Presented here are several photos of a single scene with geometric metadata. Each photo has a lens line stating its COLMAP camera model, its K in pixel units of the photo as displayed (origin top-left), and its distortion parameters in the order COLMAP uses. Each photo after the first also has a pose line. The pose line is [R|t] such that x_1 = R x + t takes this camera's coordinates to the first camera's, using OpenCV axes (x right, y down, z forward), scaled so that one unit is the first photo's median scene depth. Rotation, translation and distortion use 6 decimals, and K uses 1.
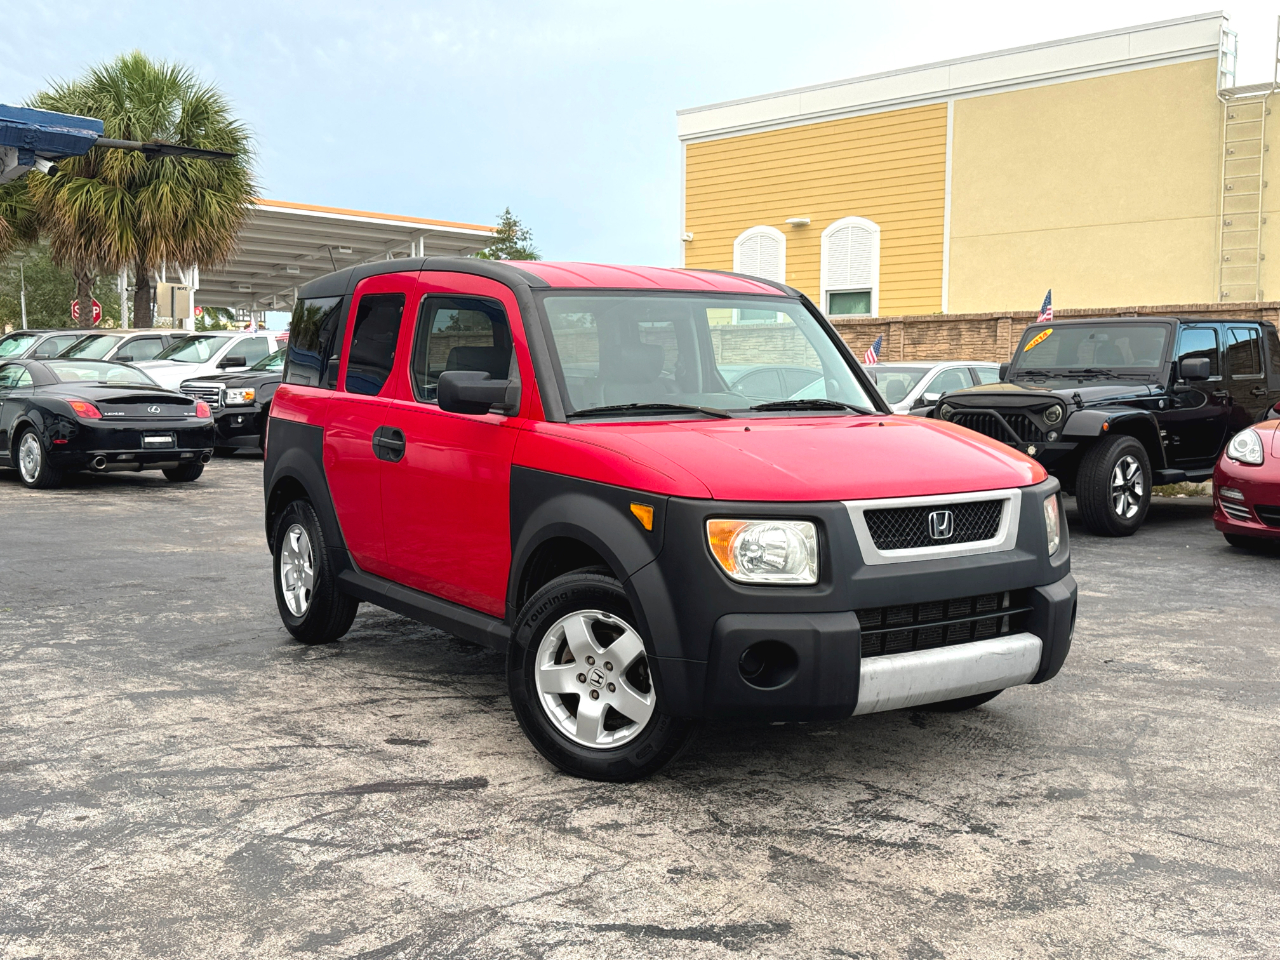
lens RADIAL K [[1359.0, 0, 637.9], [0, 1359.0, 466.5], [0, 0, 1]] dist [0.195609, -0.414871]
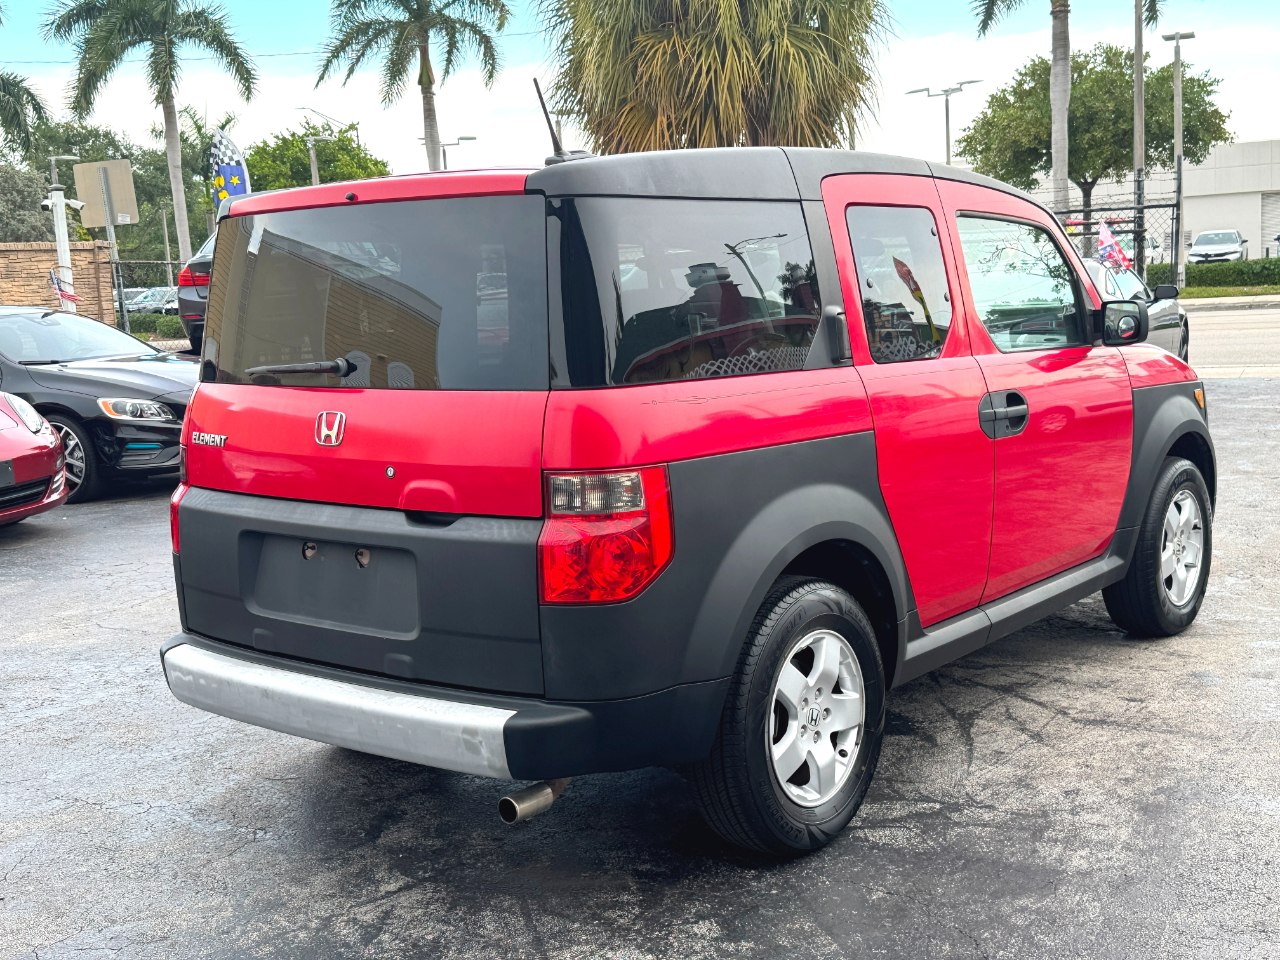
lens RADIAL K [[1472.5, 0, 640.0], [0, 1472.5, 480.0], [0, 0, 1]] dist [0.177566, -0.394021]
pose [[-0.304074, -0.120823, 0.944955, -1.132614], [0.114544, 0.980091, 0.162174, -0.172051], [-0.945737, 0.157552, -0.284181, 1.817684]]
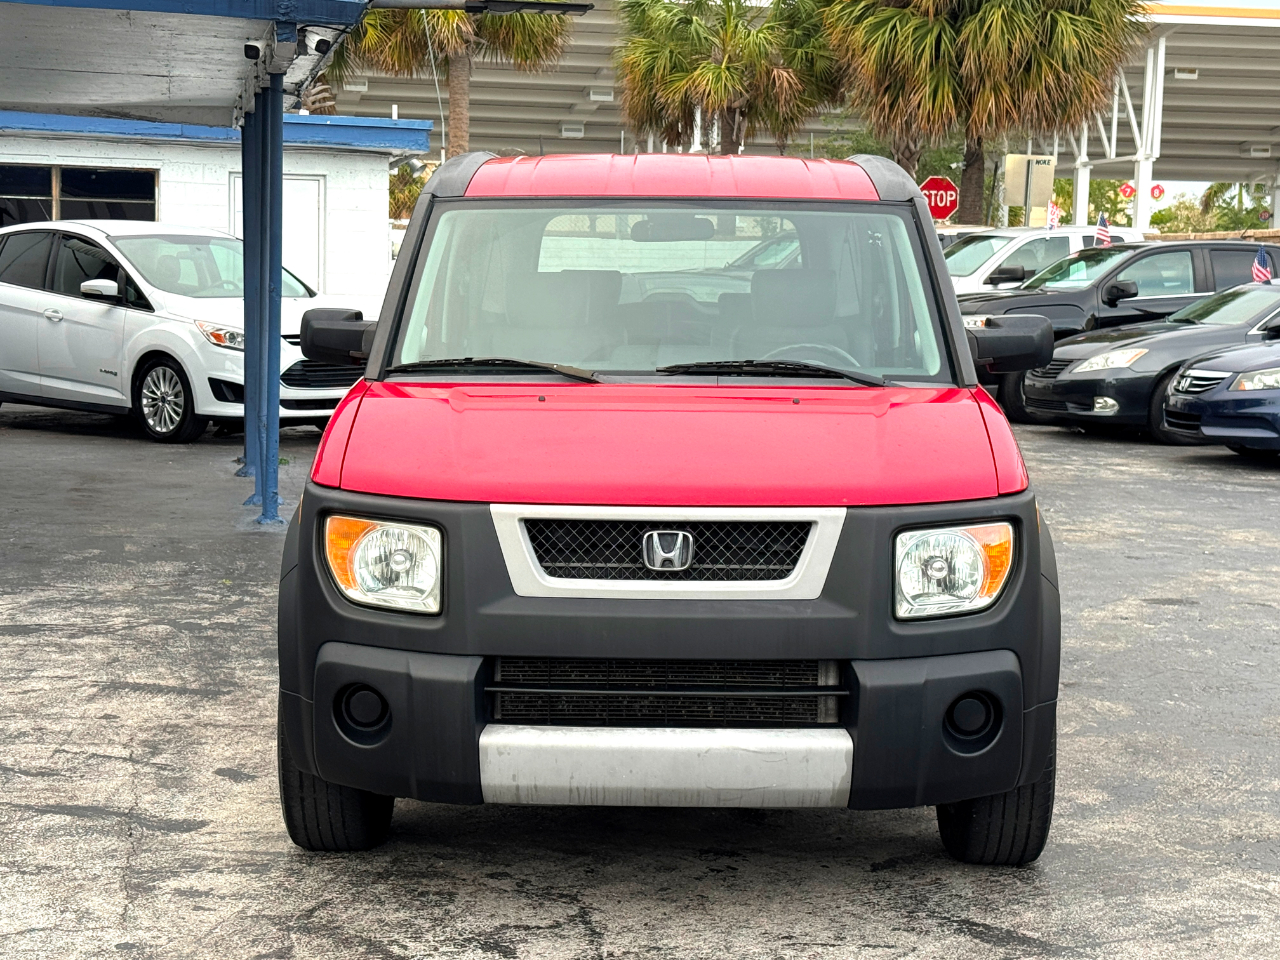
lens RADIAL K [[2176.9, 0, 634.4], [0, 2176.9, 478.0], [0, 0, 1]] dist [0.151882, 0.087997]
pose [[0.825040, 0.064244, -0.561410, 0.791901], [-0.053071, 0.997934, 0.036206, -0.031234], [0.562576, -0.000077, 0.826745, 0.088552]]
